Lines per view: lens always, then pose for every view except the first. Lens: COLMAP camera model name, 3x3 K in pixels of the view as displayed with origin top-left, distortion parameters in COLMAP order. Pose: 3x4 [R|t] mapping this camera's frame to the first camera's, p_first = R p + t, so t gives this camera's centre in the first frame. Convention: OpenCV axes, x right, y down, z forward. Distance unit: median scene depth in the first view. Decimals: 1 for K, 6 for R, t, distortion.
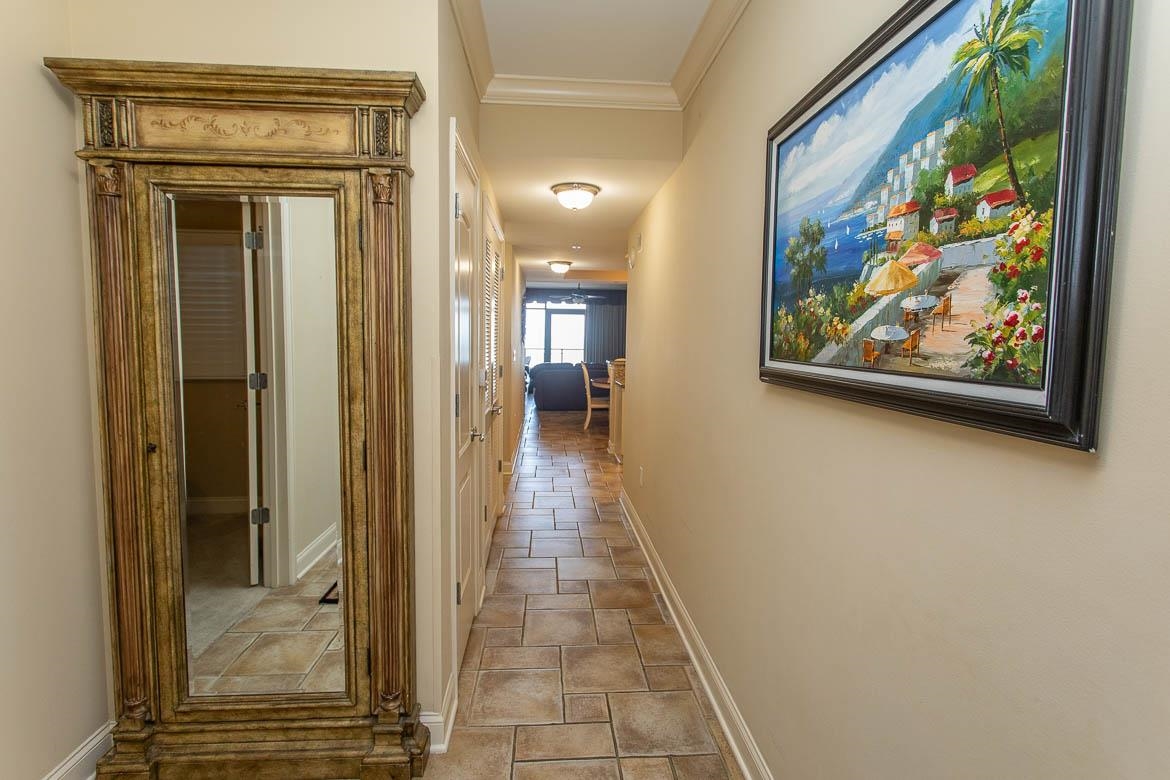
lens RADIAL K [[552.4, 0, 583.0], [0, 552.4, 386.1], [0, 0, 1]] dist [-0.000526, 0.001319]
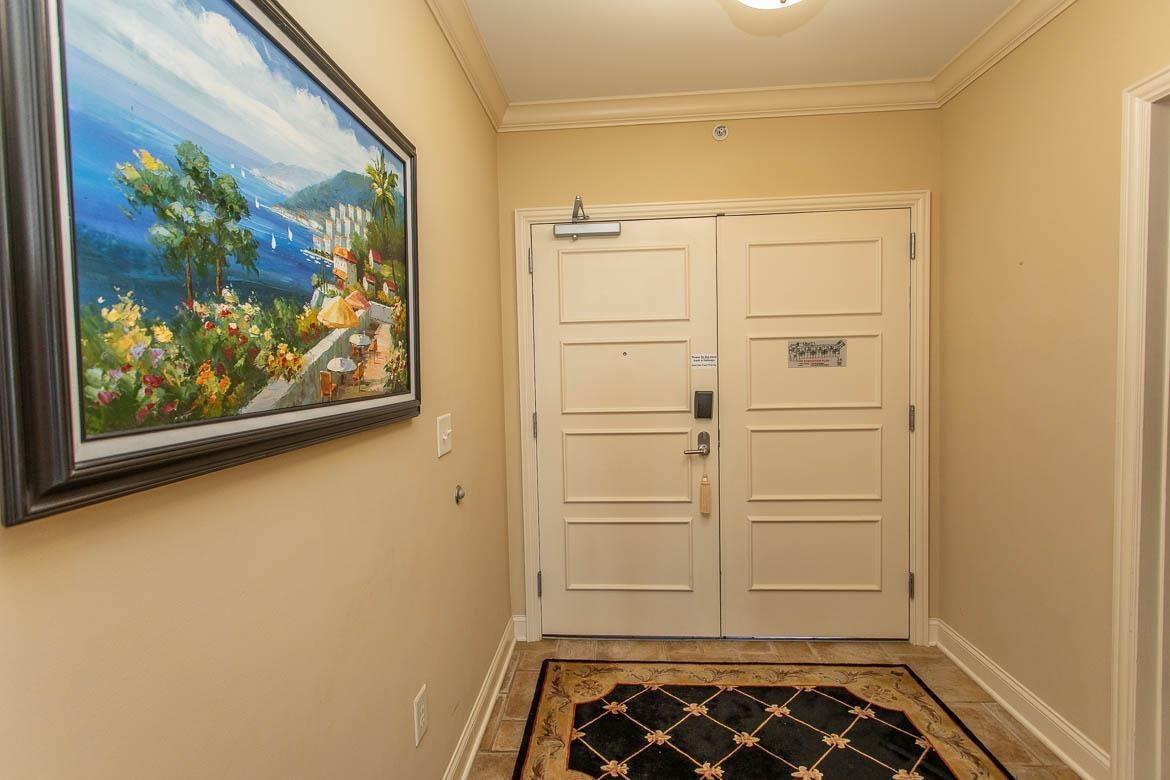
lens RADIAL K [[552.4, 0, 583.0], [0, 552.4, 386.1], [0, 0, 1]] dist [-0.000526, 0.001319]
pose [[-0.991305, 0.002724, 0.131553, -0.037976], [0.020553, 0.990720, 0.134357, -0.175640], [-0.129966, 0.135892, -0.982162, 1.850518]]
